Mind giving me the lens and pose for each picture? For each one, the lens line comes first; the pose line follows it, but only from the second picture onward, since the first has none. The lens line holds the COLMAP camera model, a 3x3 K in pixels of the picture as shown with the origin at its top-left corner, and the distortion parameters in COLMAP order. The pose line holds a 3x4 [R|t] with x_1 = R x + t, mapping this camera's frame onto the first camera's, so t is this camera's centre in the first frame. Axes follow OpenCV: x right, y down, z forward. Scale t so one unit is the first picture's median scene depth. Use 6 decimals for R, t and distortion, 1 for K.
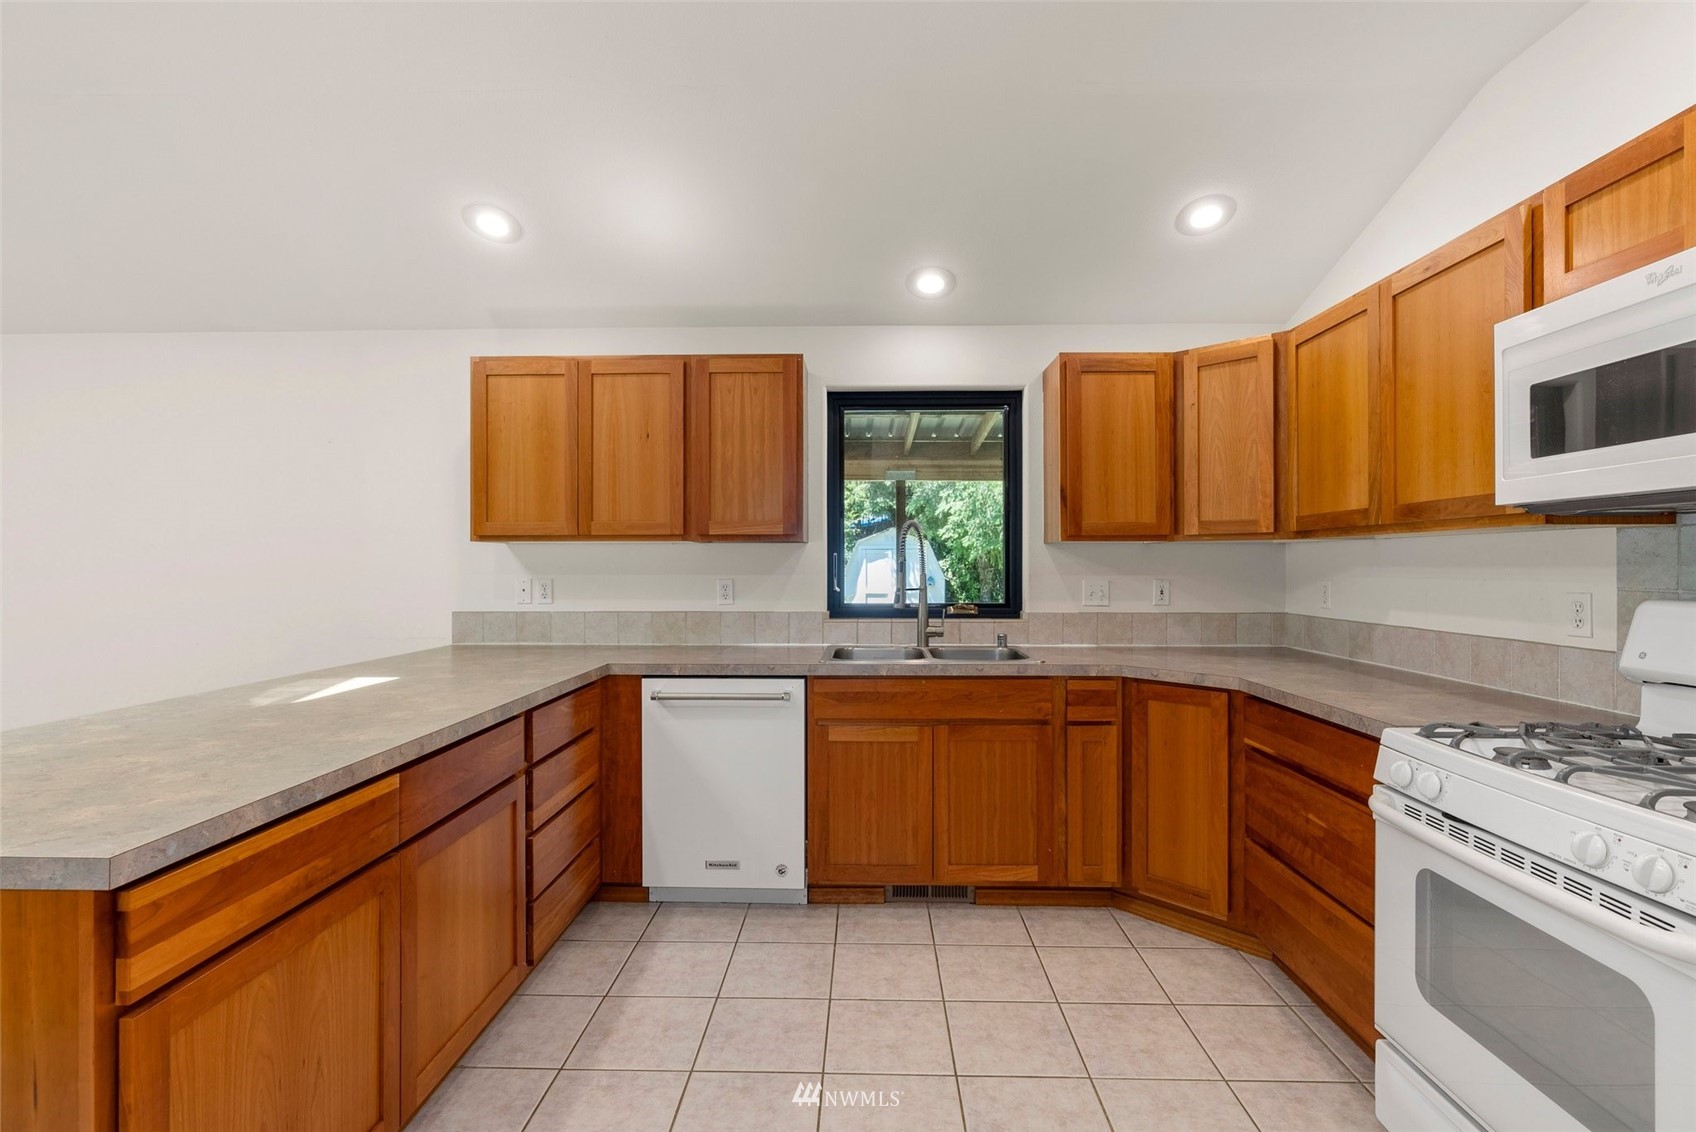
lens RADIAL K [[773.2, 0, 854.3], [0, 773.2, 563.6], [0, 0, 1]] dist [-0.005403, -0.000197]
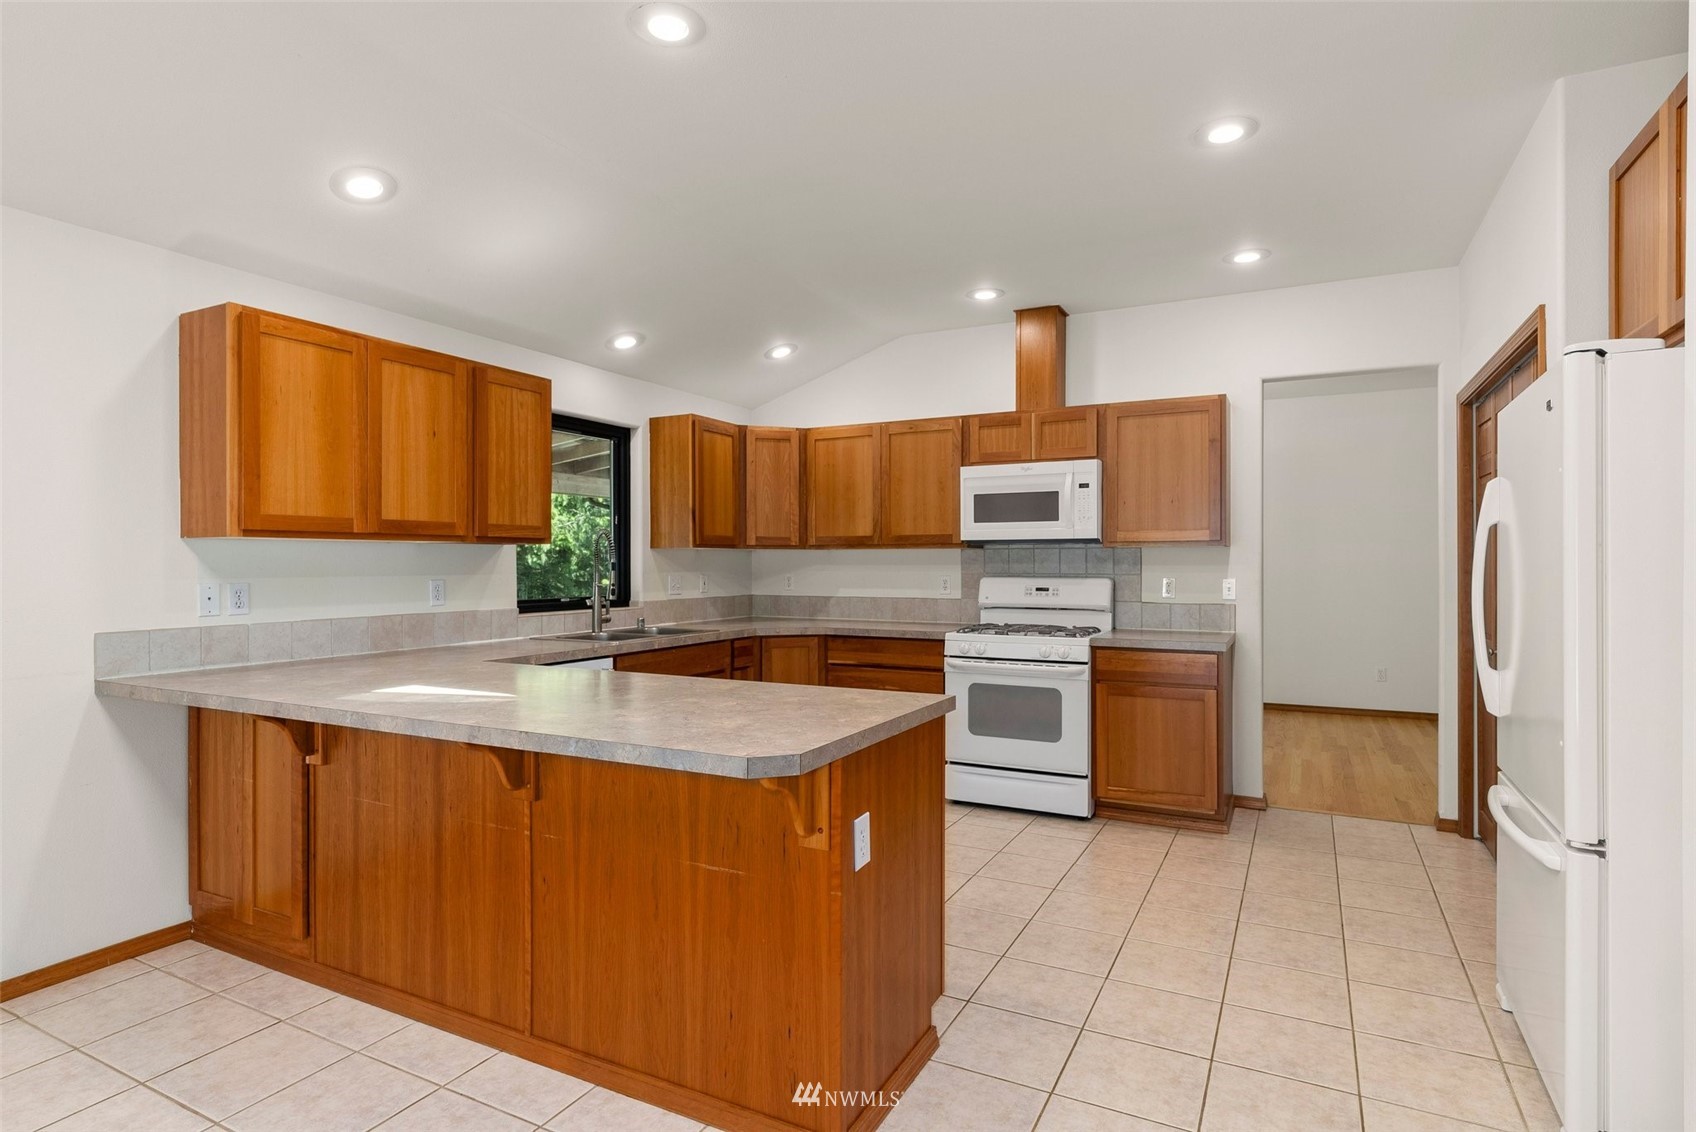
lens RADIAL K [[880.3, 0, 846.6], [0, 880.3, 564.4], [0, 0, 1]] dist [0.000561, 0.000095]
pose [[0.448193, -0.002148, 0.893934, -1.037256], [0.000956, 0.999998, 0.001924, -0.001479], [-0.893936, -0.000008, 0.448194, 0.032723]]
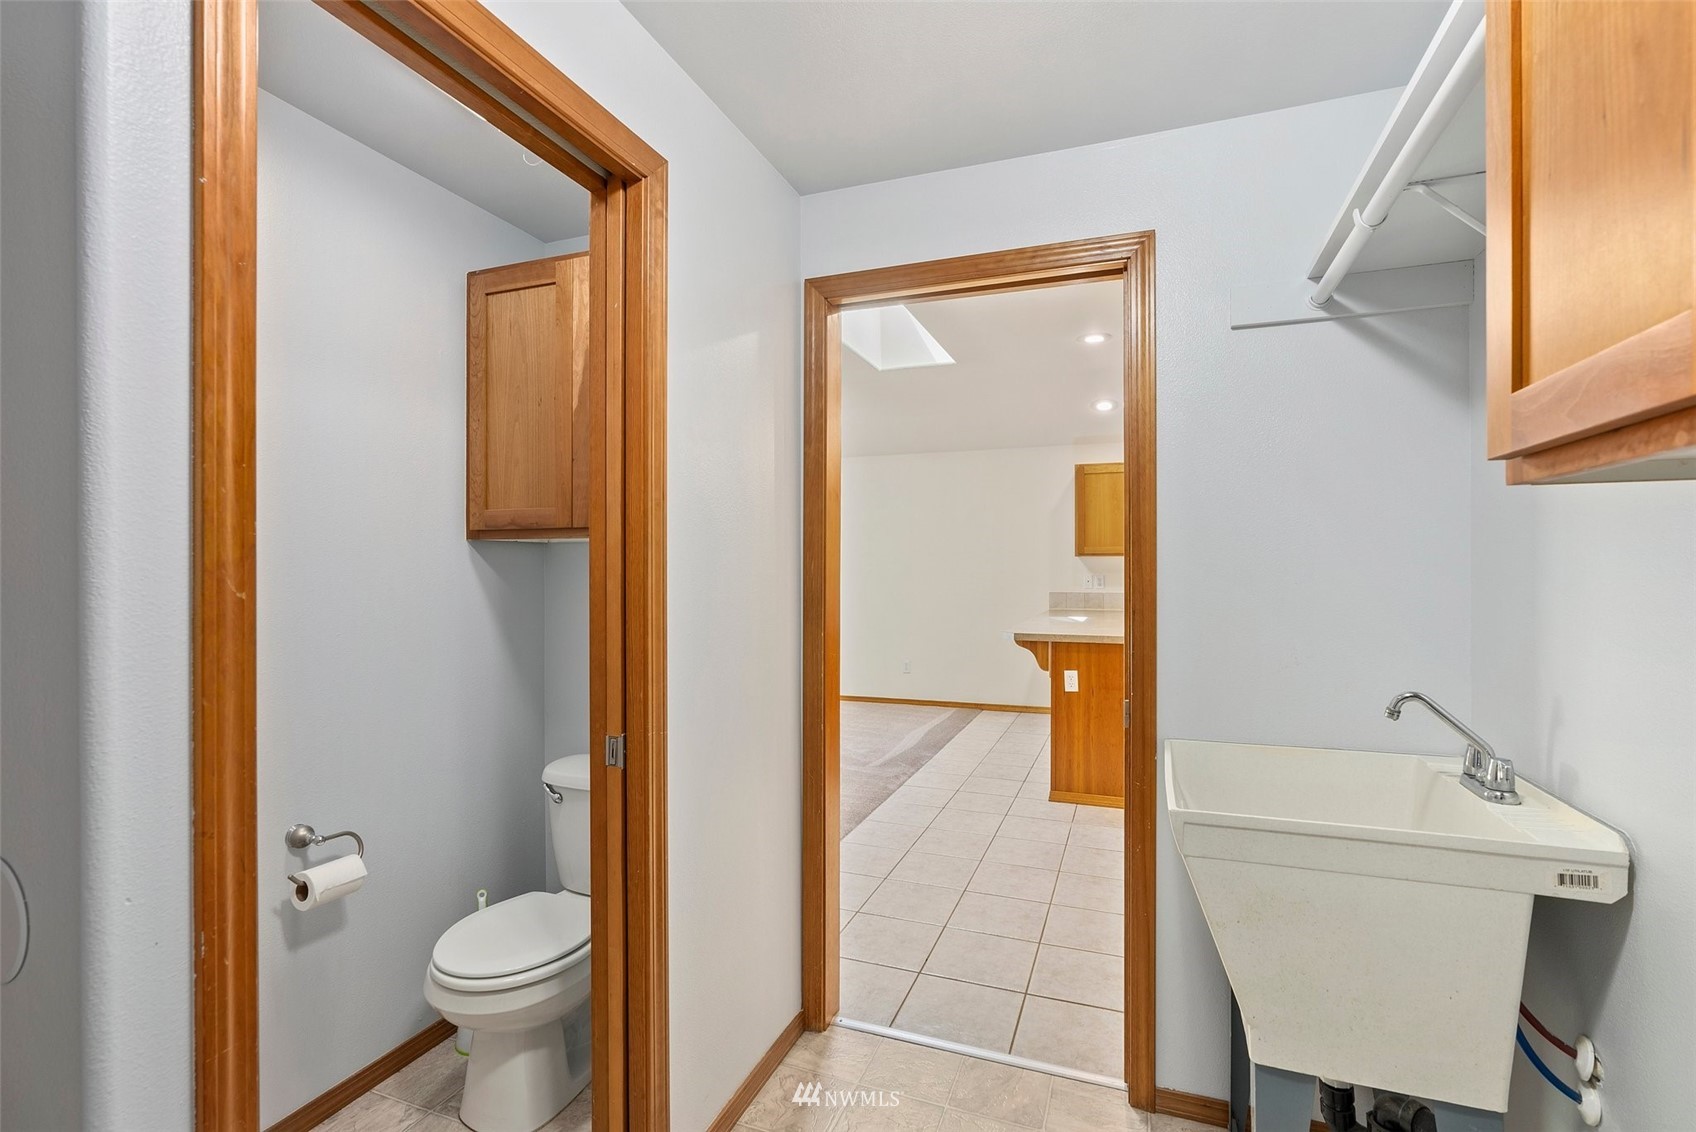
lens RADIAL K [[773.2, 0, 845.5], [0, 773.2, 568.7], [0, 0, 1]] dist [-0.005403, -0.000197]
pose [[0.942265, 0.002404, -0.334861, -0.388894], [-0.001384, 0.999994, 0.003284, -0.002672], [0.334866, -0.002631, 0.942262, -1.090642]]
